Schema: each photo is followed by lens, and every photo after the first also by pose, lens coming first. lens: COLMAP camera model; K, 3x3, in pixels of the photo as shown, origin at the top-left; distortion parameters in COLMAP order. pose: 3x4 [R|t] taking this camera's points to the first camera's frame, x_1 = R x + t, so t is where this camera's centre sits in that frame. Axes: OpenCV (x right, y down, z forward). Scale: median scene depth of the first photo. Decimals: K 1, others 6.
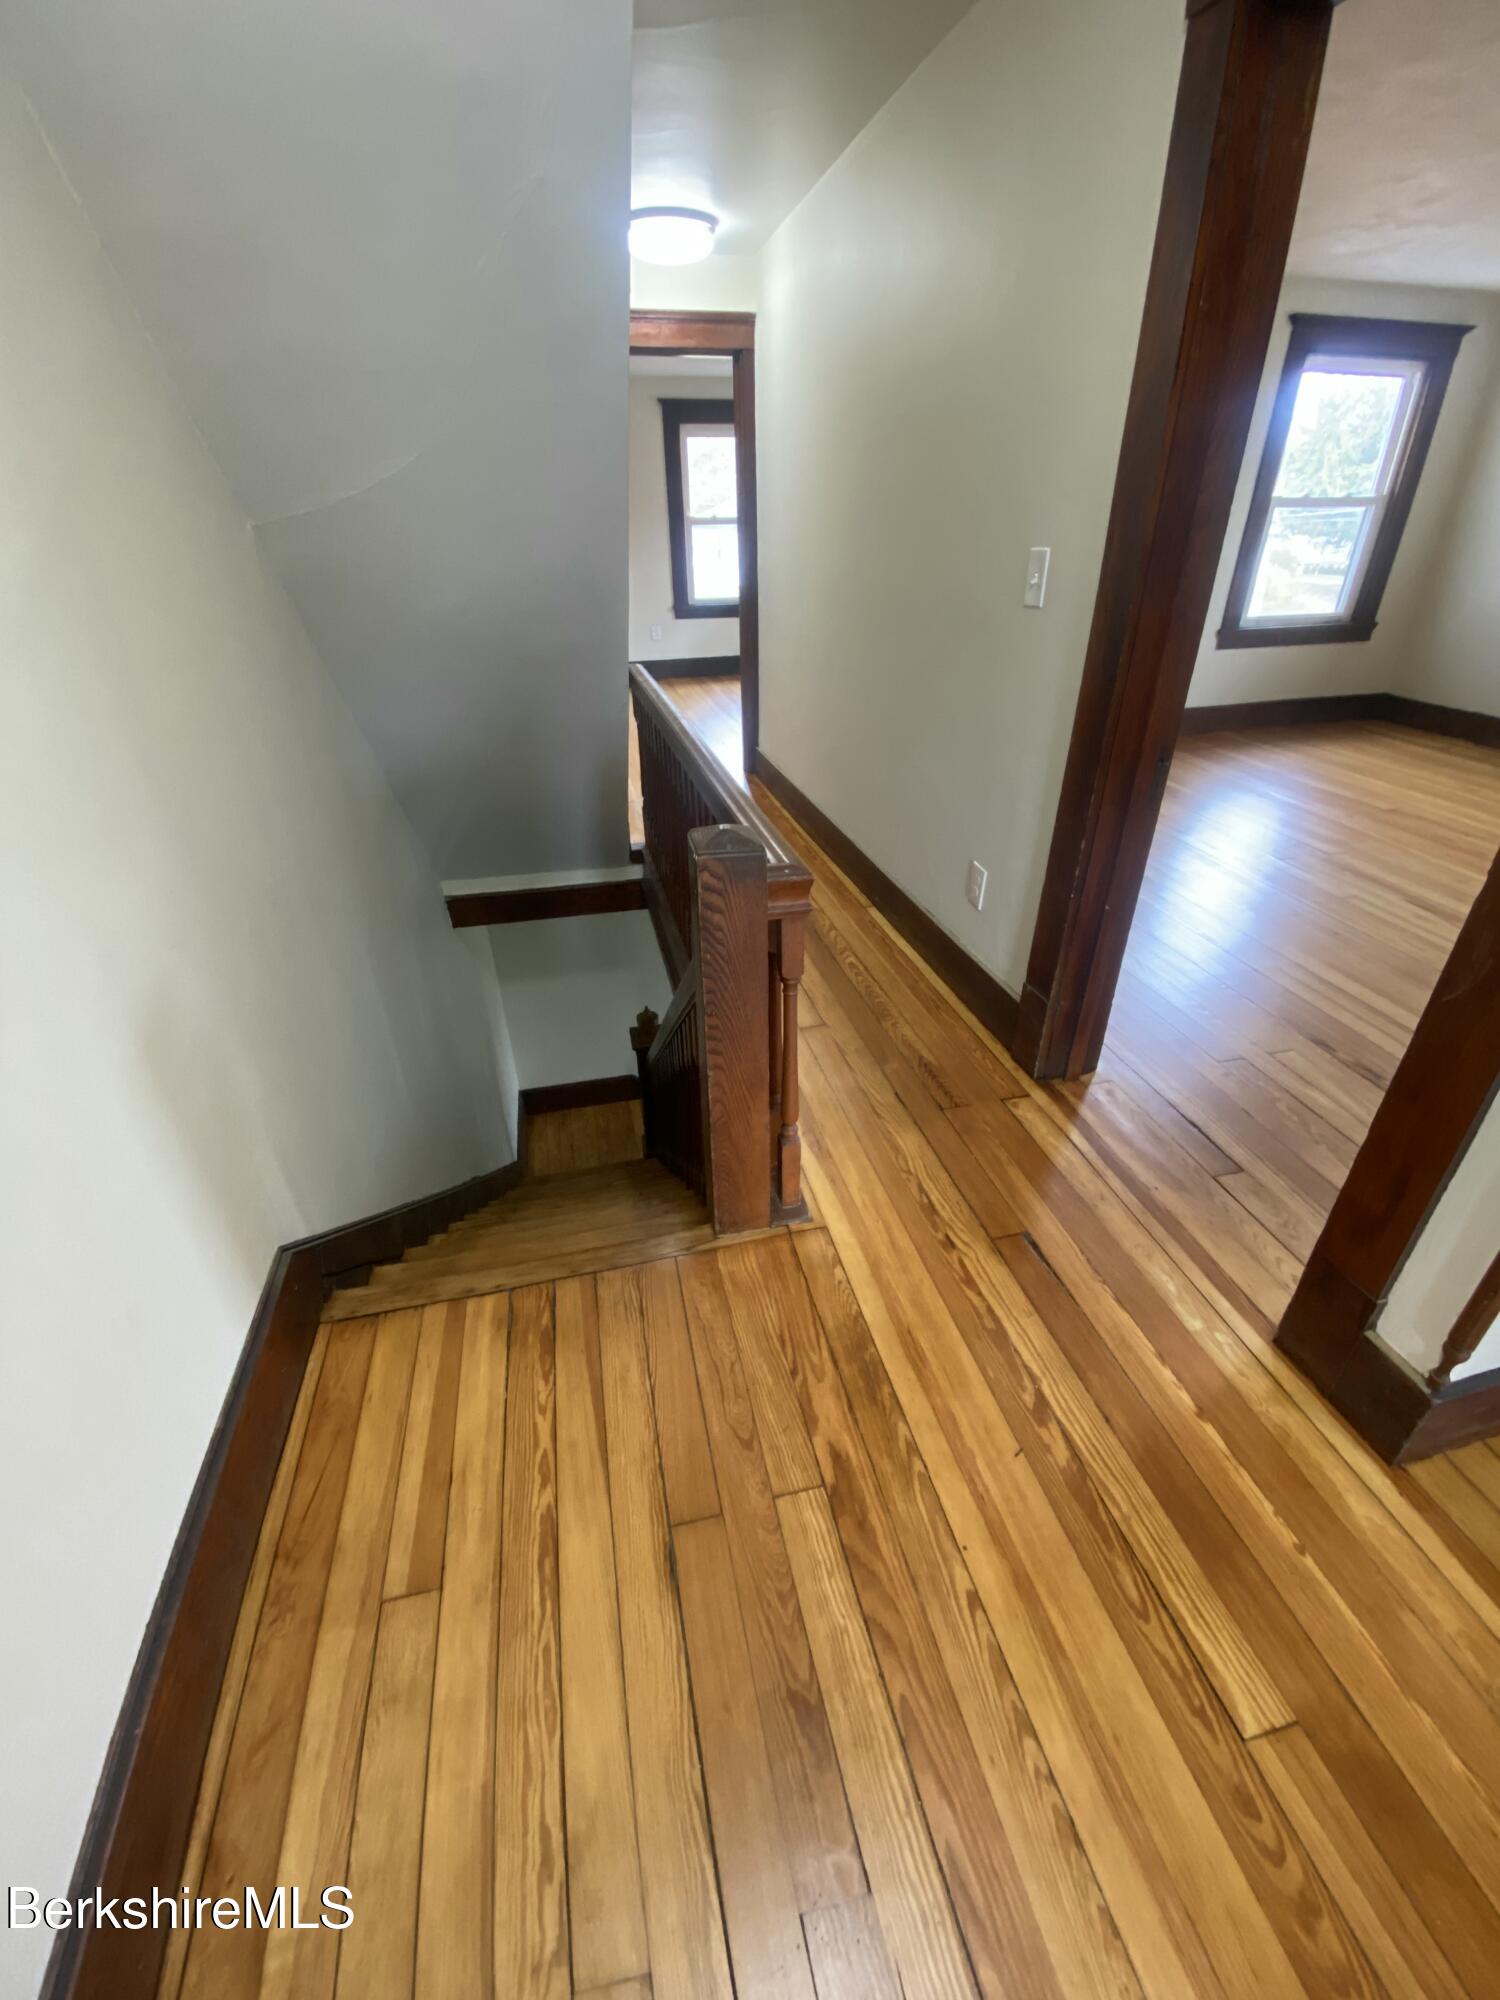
lens RADIAL K [[807.0, 0, 750.0], [0, 807.0, 1000.0], [0, 0, 1]] dist [0.000257, -0.012746]
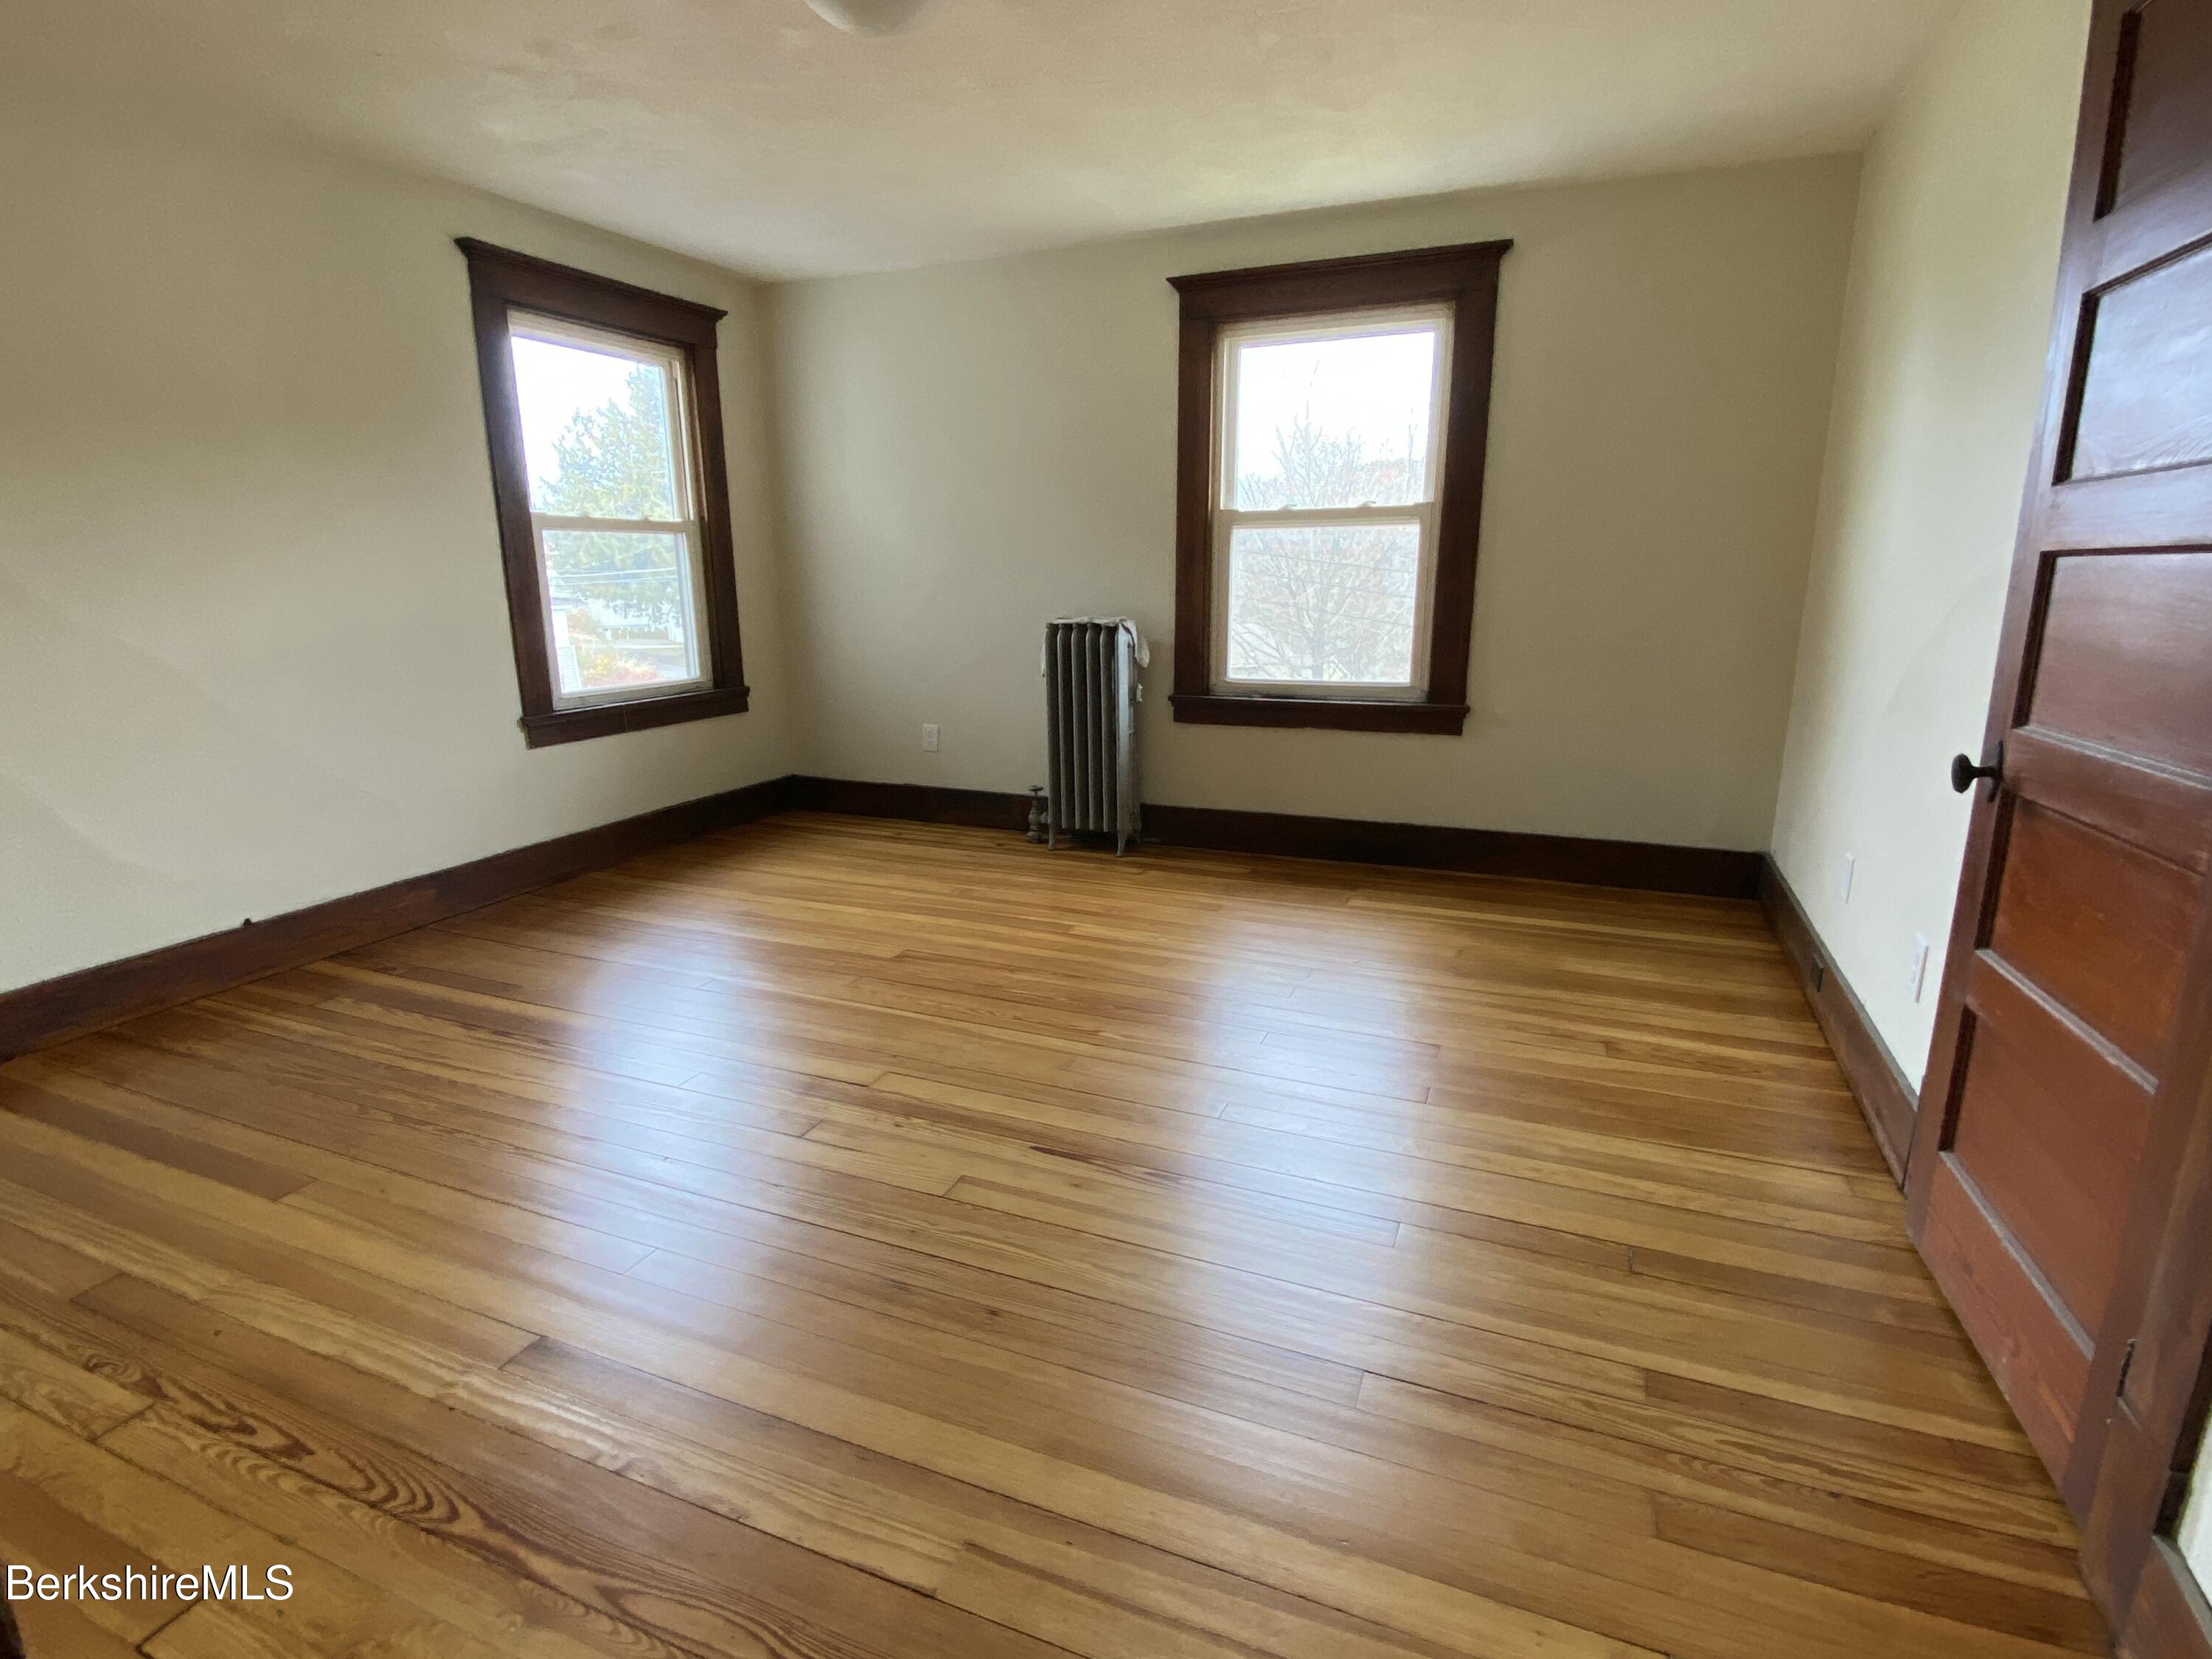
lens RADIAL K [[1126.4, 0, 1106.0], [0, 1126.4, 829.5], [0, 0, 1]] dist [0.014080, -0.000437]
pose [[0.578470, -0.165349, 0.798769, 0.187774], [0.411640, 0.904579, -0.110858, -0.142980], [-0.704219, 0.392933, 0.591336, 0.293476]]
